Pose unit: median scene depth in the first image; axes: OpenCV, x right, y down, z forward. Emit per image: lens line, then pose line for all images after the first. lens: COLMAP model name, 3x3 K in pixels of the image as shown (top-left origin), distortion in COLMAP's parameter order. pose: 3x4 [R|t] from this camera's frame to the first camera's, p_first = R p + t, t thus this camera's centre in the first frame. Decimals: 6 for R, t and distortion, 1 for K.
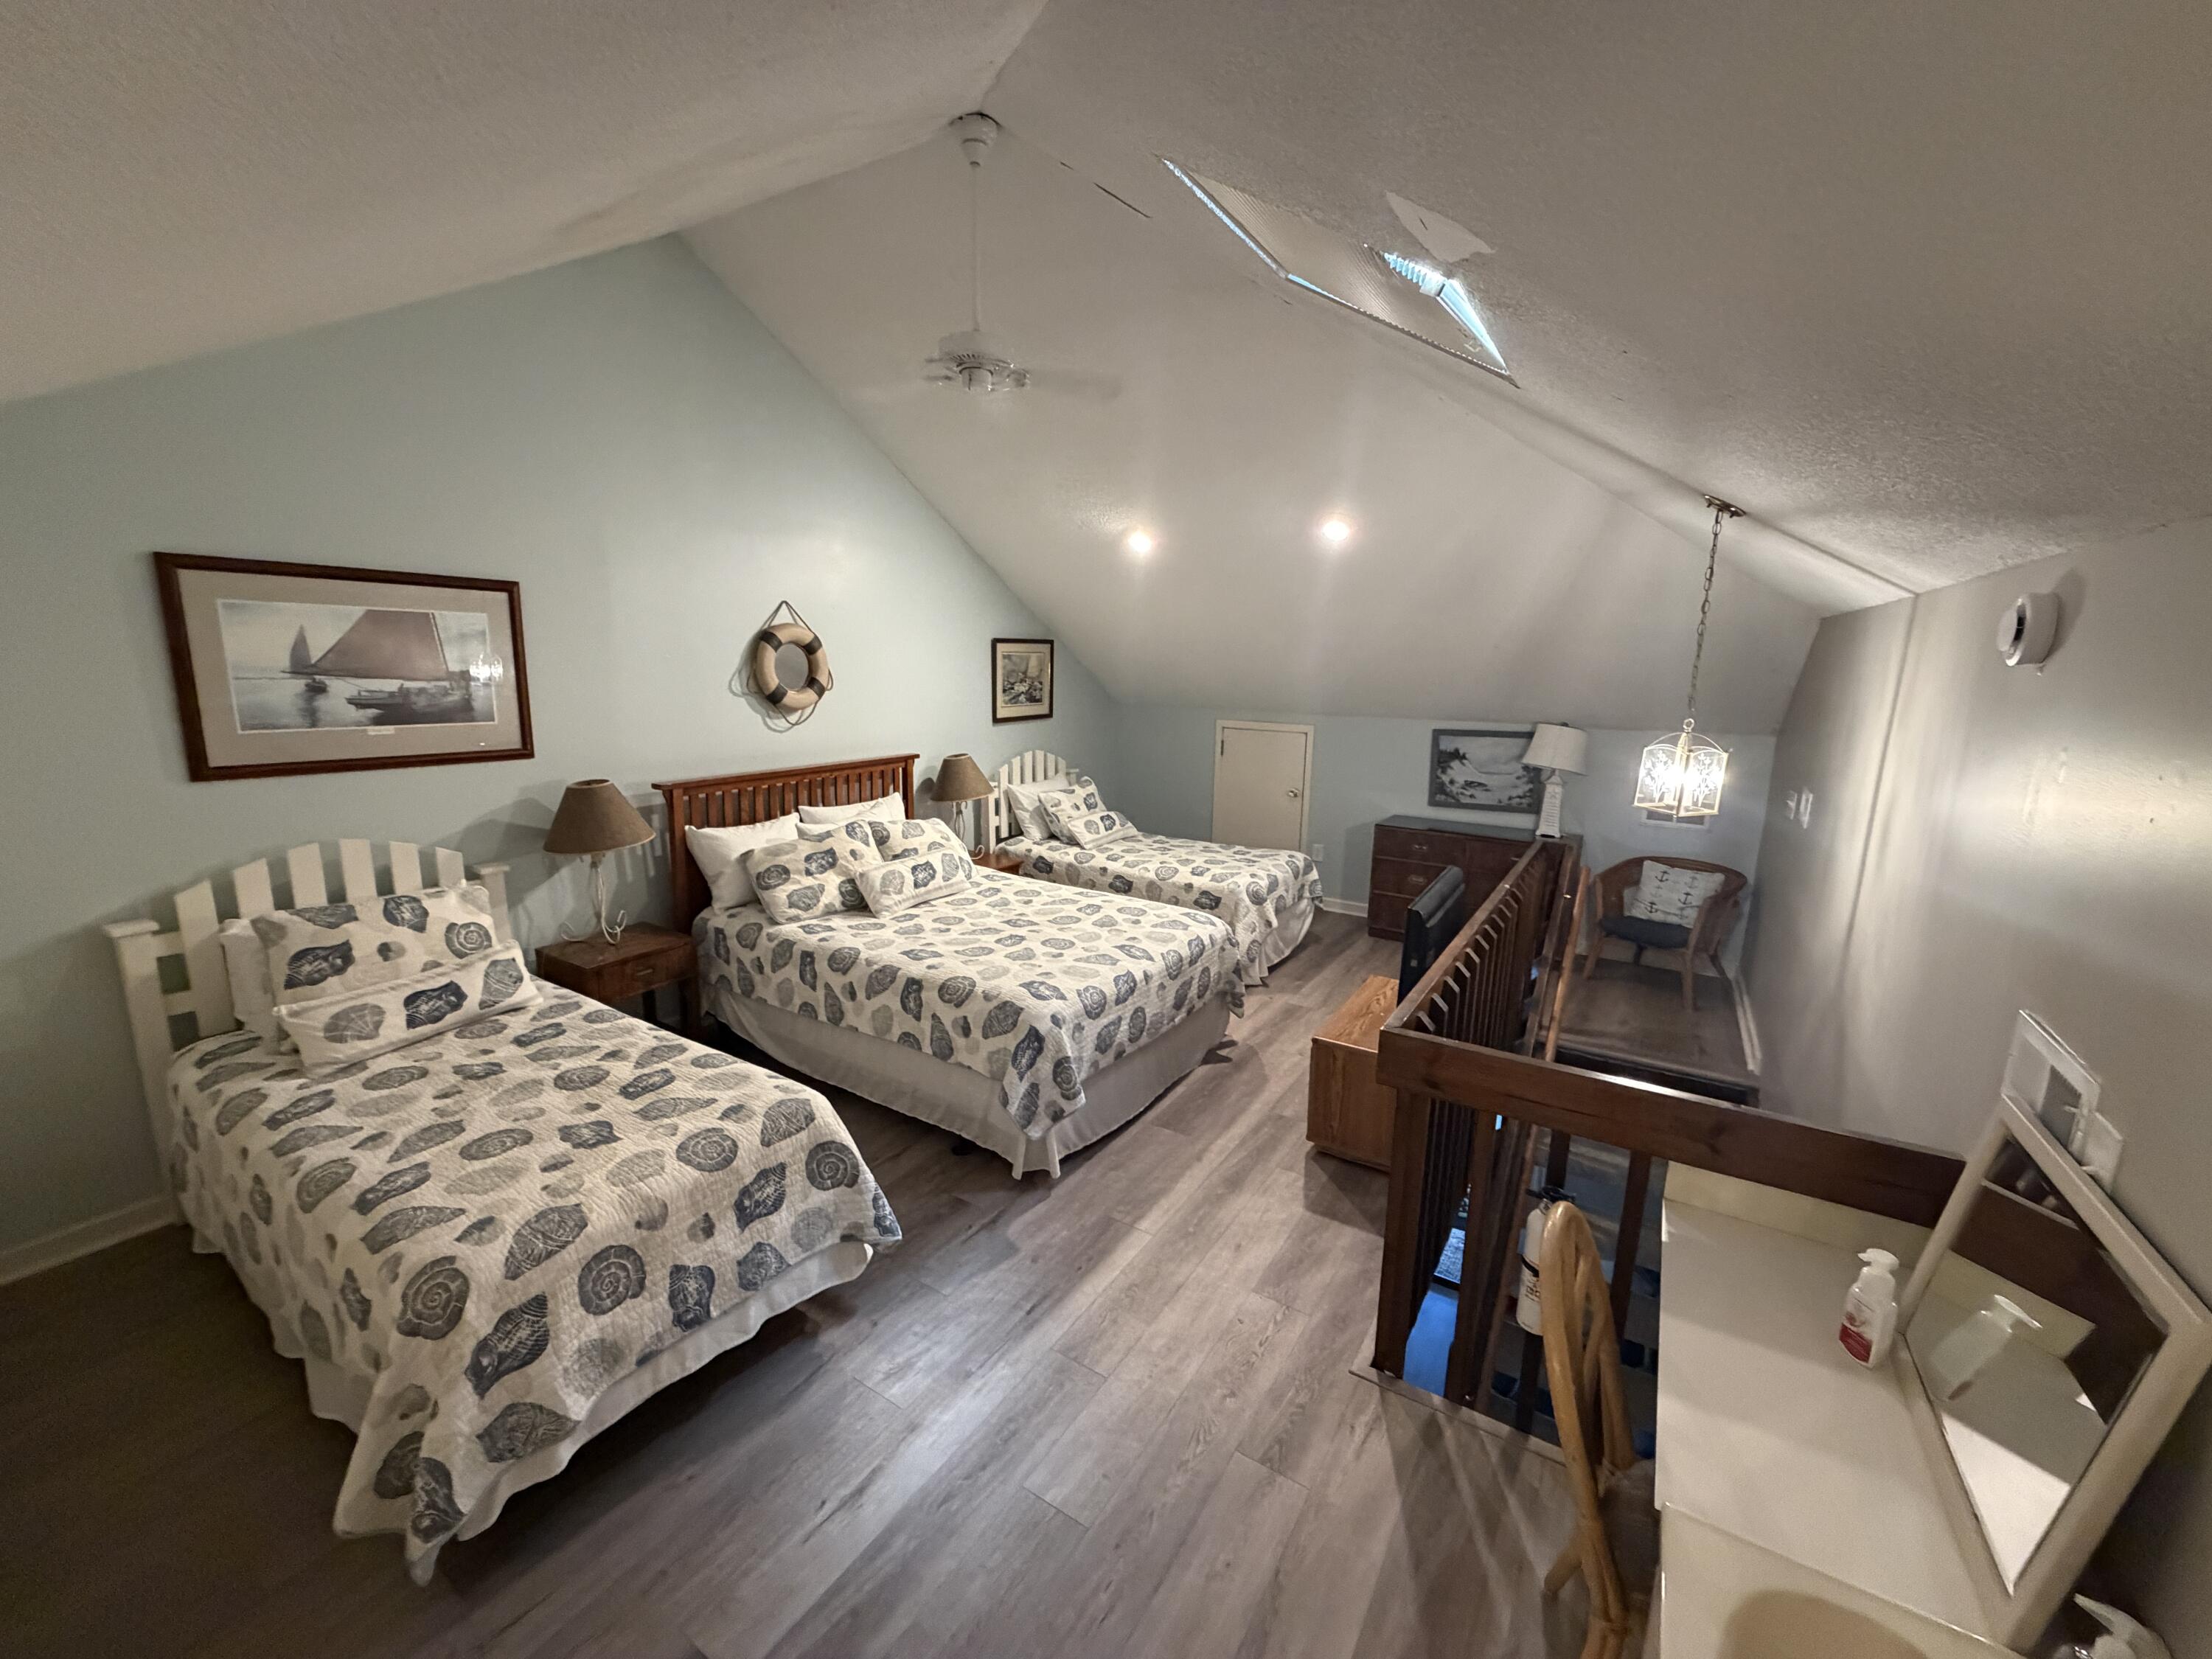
lens RADIAL K [[883.5, 0, 1107.5], [0, 883.5, 808.3], [0, 0, 1]] dist [-0.000466, -0.000114]
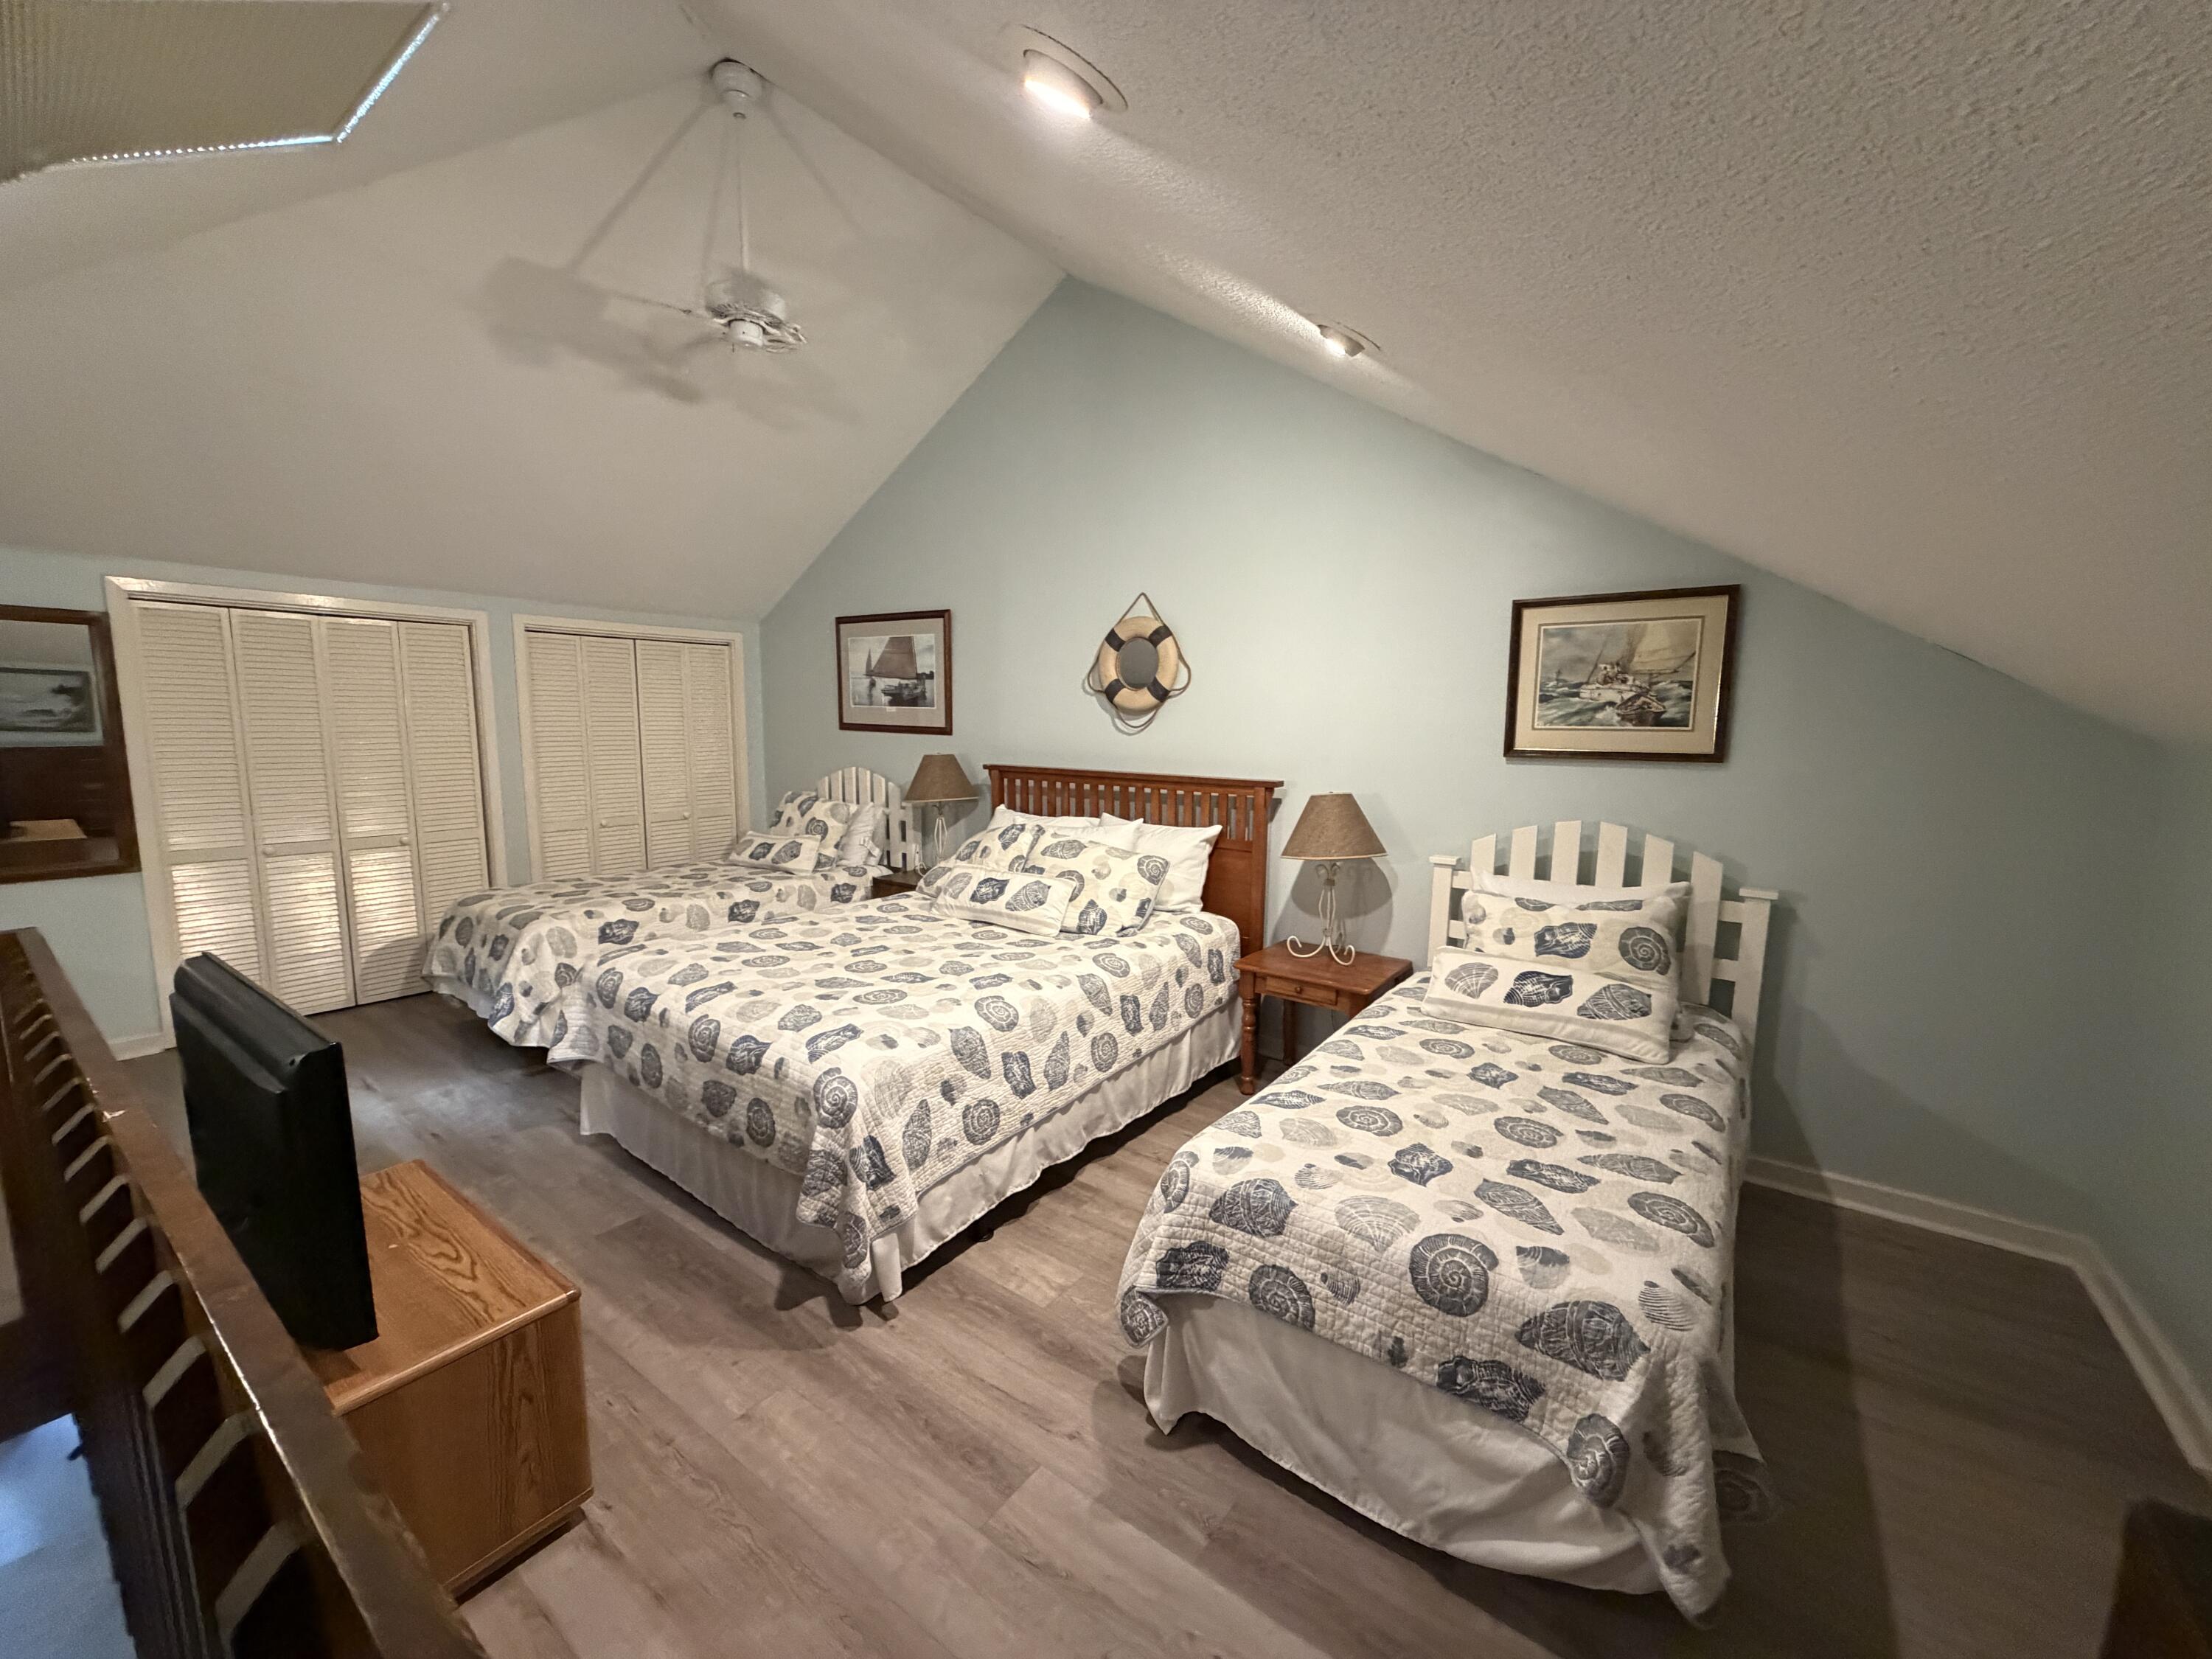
lens RADIAL K [[883.5, 0, 1102.4], [0, 883.5, 847.4], [0, 0, 1]] dist [-0.000466, -0.000114]
pose [[-0.068751, 0.151666, -0.986038, 0.591001], [-0.166370, 0.972793, 0.161229, -0.117448], [0.983664, 0.175132, -0.041648, 1.042567]]
